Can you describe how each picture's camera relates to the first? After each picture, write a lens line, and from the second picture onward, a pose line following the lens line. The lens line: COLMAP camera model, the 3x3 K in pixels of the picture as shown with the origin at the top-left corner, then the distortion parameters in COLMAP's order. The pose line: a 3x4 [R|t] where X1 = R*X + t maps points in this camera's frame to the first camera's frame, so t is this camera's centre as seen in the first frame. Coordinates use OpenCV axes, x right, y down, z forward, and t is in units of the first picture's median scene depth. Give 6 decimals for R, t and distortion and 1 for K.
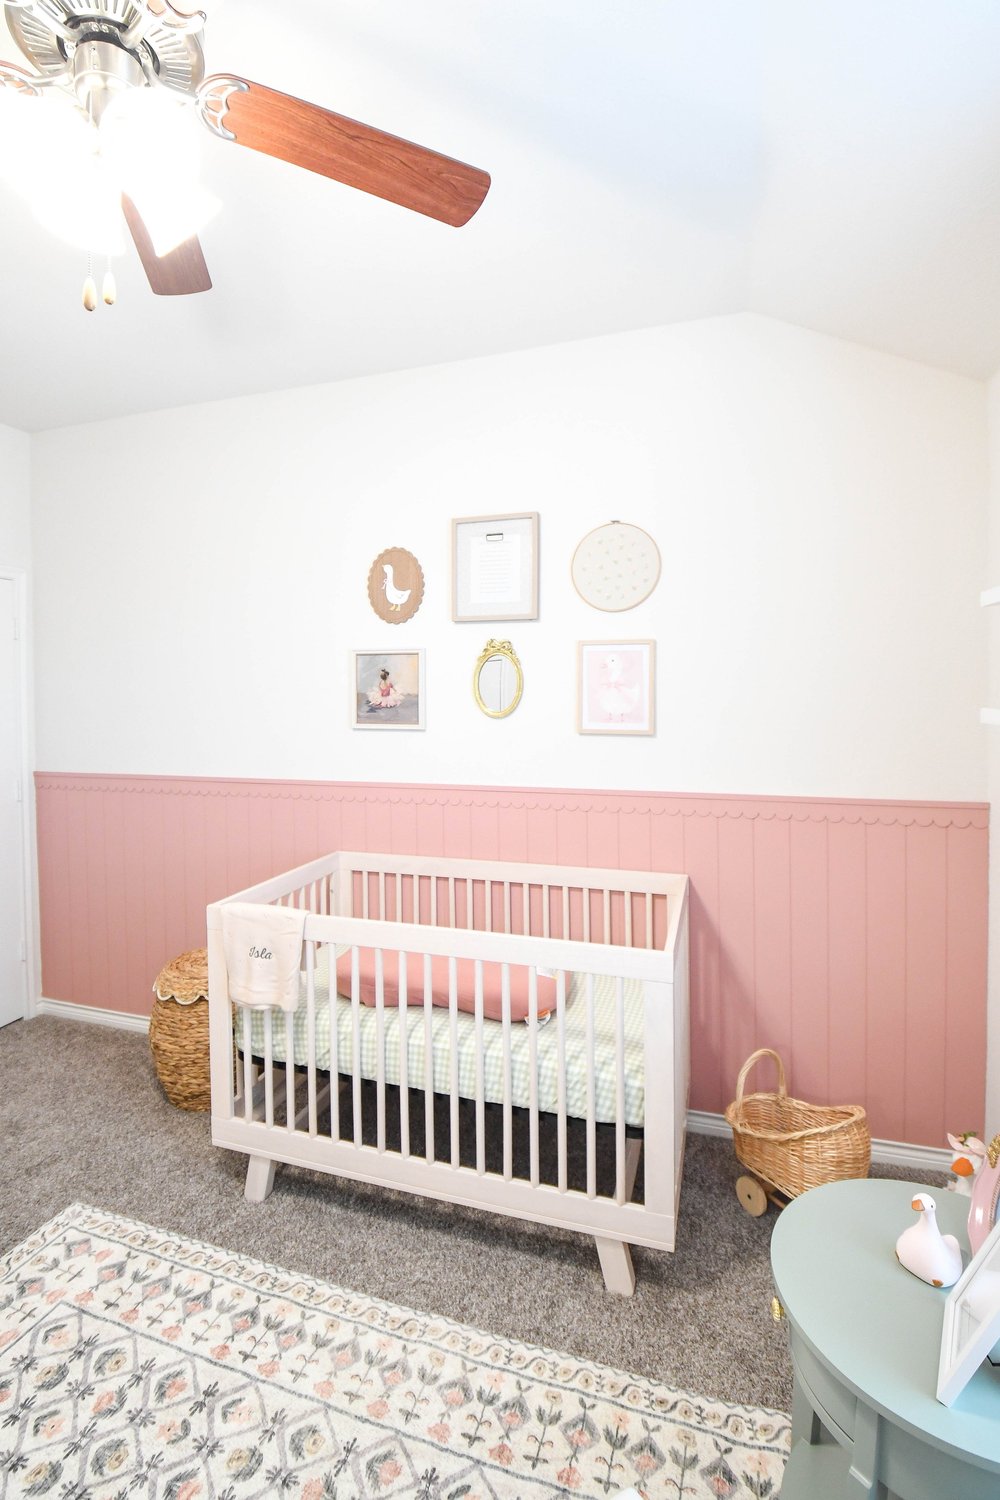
lens RADIAL K [[719.7, 0, 490.7], [0, 719.7, 693.8], [0, 0, 1]] dist [-0.014855, -0.009198]
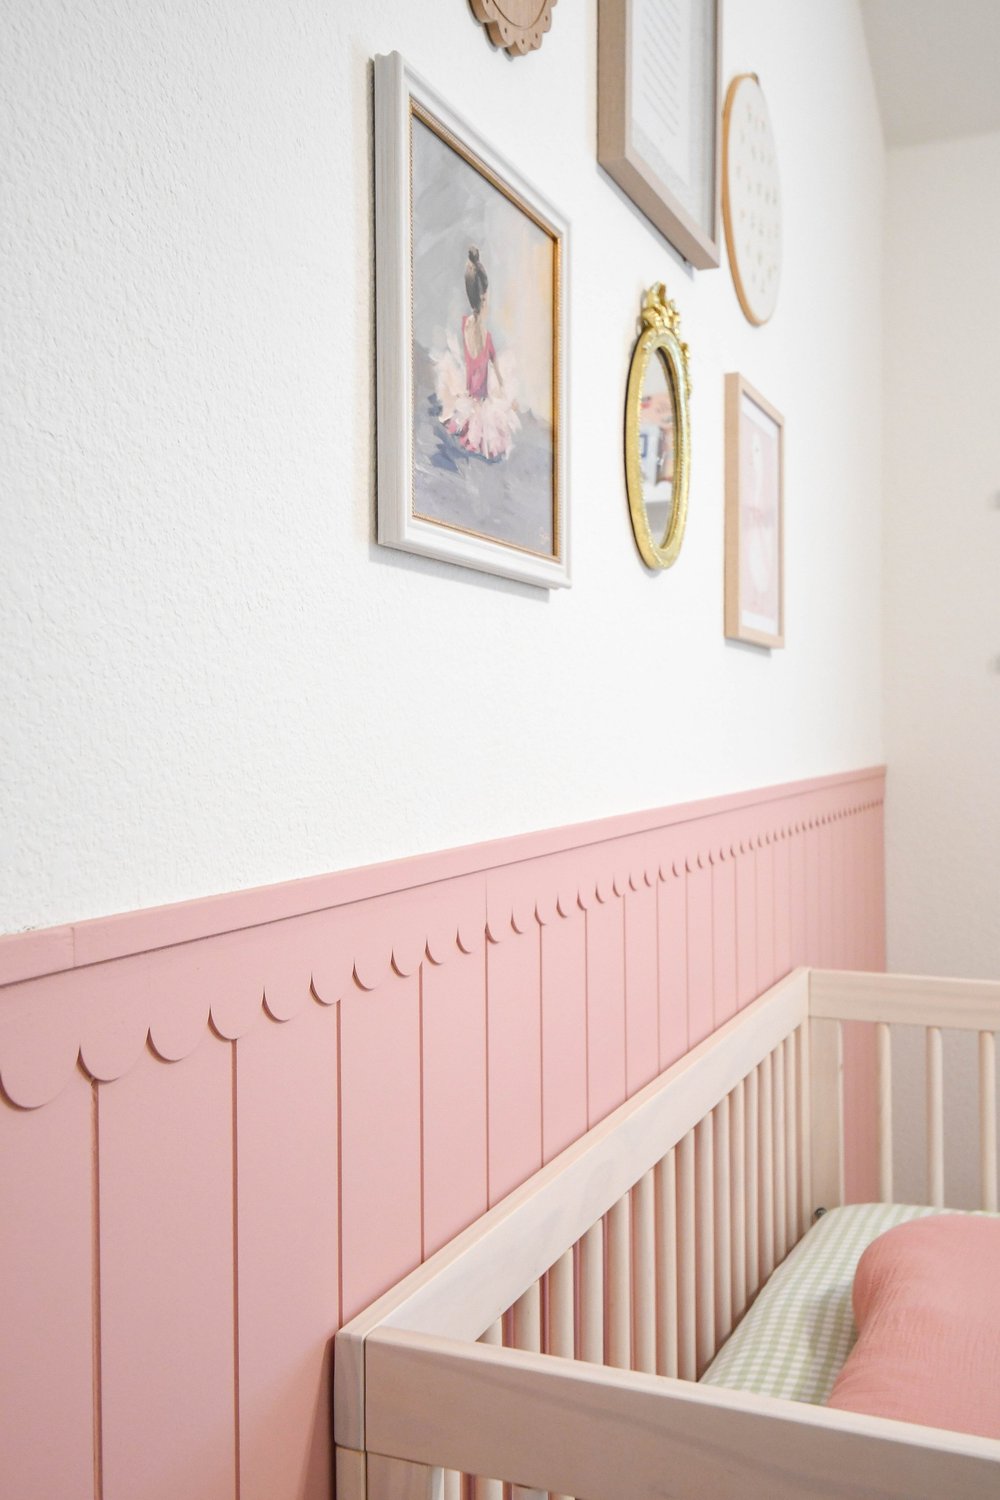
lens RADIAL K [[1398.2, 0, 501.5], [0, 1398.2, 774.3], [0, 0, 1]] dist [0.017523, 0.000169]
pose [[0.090892, -0.023440, 0.995585, -0.712655], [0.015653, 0.999633, 0.022106, 0.131710], [-0.995738, 0.013575, 0.091225, 1.313577]]
